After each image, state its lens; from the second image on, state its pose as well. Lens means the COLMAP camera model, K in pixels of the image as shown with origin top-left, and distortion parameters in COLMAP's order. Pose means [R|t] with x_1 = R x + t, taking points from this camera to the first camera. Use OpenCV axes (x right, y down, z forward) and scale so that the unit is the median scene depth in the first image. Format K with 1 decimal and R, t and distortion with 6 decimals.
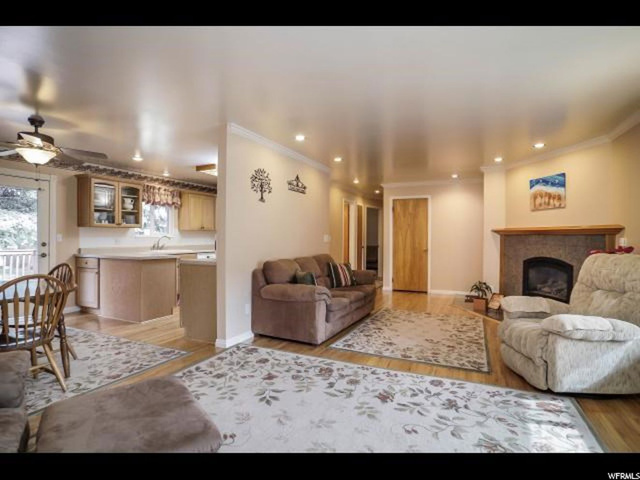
lens RADIAL K [[336.5, 0, 314.2], [0, 336.5, 240.0], [0, 0, 1]] dist [-0.050010, 0.018693]
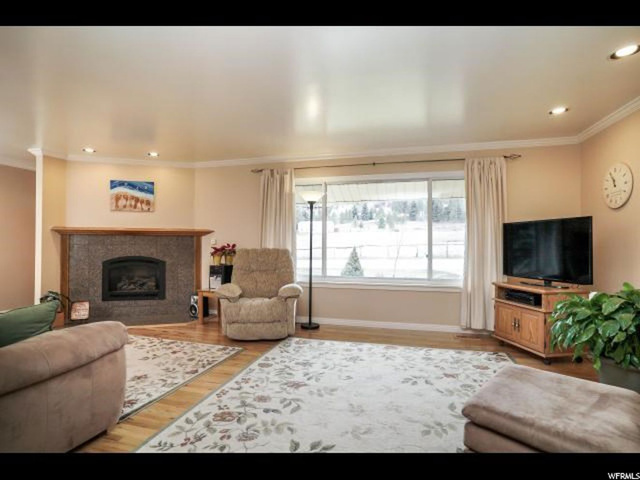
lens RADIAL K [[336.5, 0, 315.7], [0, 336.5, 239.6], [0, 0, 1]] dist [-0.050010, 0.018693]
pose [[-0.163063, 0.006451, 0.986595, -0.451788], [0.005979, 0.999967, -0.005550, 0.007329], [-0.986598, 0.004993, -0.163096, 0.586437]]
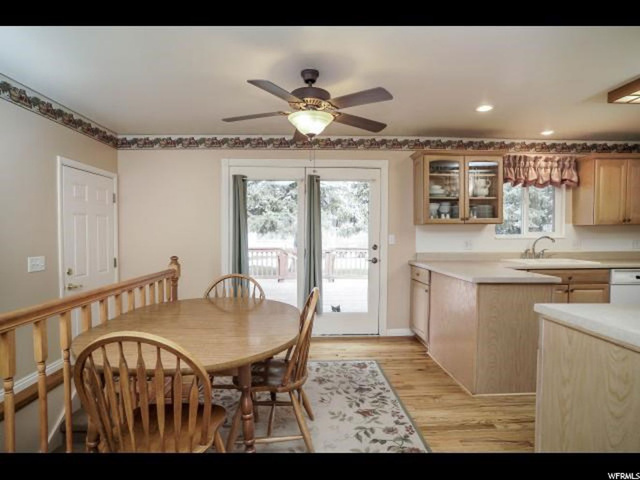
lens RADIAL K [[336.5, 0, 316.9], [0, 336.5, 241.1], [0, 0, 1]] dist [-0.050010, 0.018693]
pose [[0.462396, 0.014086, -0.886562, -0.155511], [-0.003960, 0.999897, 0.013821, -0.013660], [0.886665, -0.002880, 0.462404, 0.502956]]
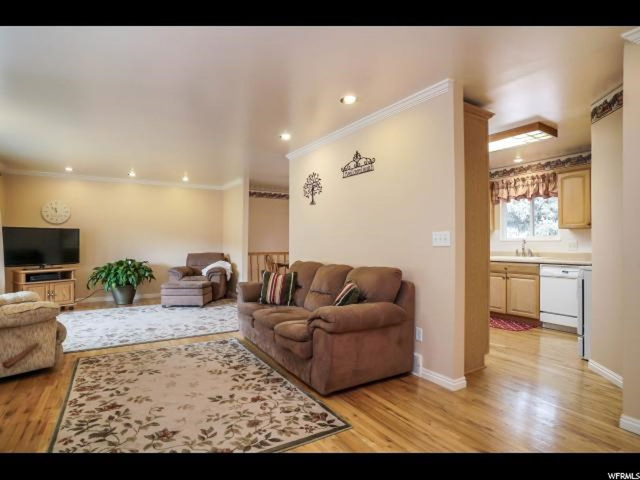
lens RADIAL K [[336.5, 0, 315.2], [0, 336.5, 239.9], [0, 0, 1]] dist [-0.050010, 0.018693]
pose [[-0.541631, -0.014967, -0.840483, 0.640998], [-0.011109, 0.999882, -0.010646, 0.006106], [0.840543, 0.003571, -0.541733, 1.406034]]
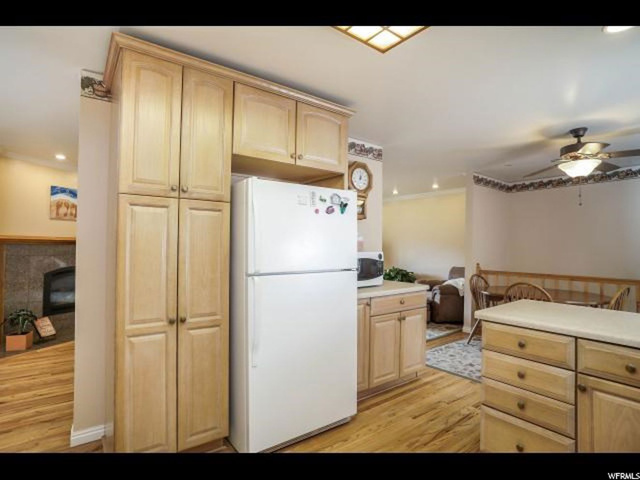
lens RADIAL K [[336.5, 0, 320.9], [0, 336.5, 240.0], [0, 0, 1]] dist [-0.050010, 0.018693]
pose [[-0.886969, -0.006010, 0.461790, -0.465878], [-0.011144, 0.999903, -0.008391, -0.031564], [-0.461694, -0.012589, -0.886950, 1.549598]]
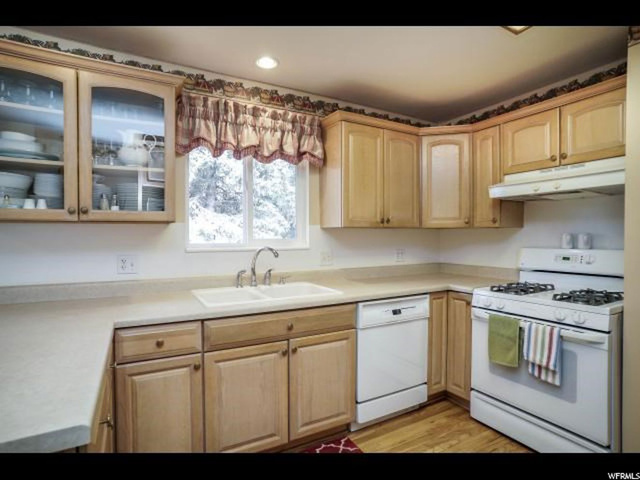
lens RADIAL K [[336.5, 0, 320.1], [0, 336.5, 240.1], [0, 0, 1]] dist [-0.050010, 0.018693]
pose [[0.816080, -0.002966, -0.577932, -0.287944], [0.003480, 0.999994, -0.000218, -0.025242], [0.577929, -0.001833, 0.816085, 1.046214]]
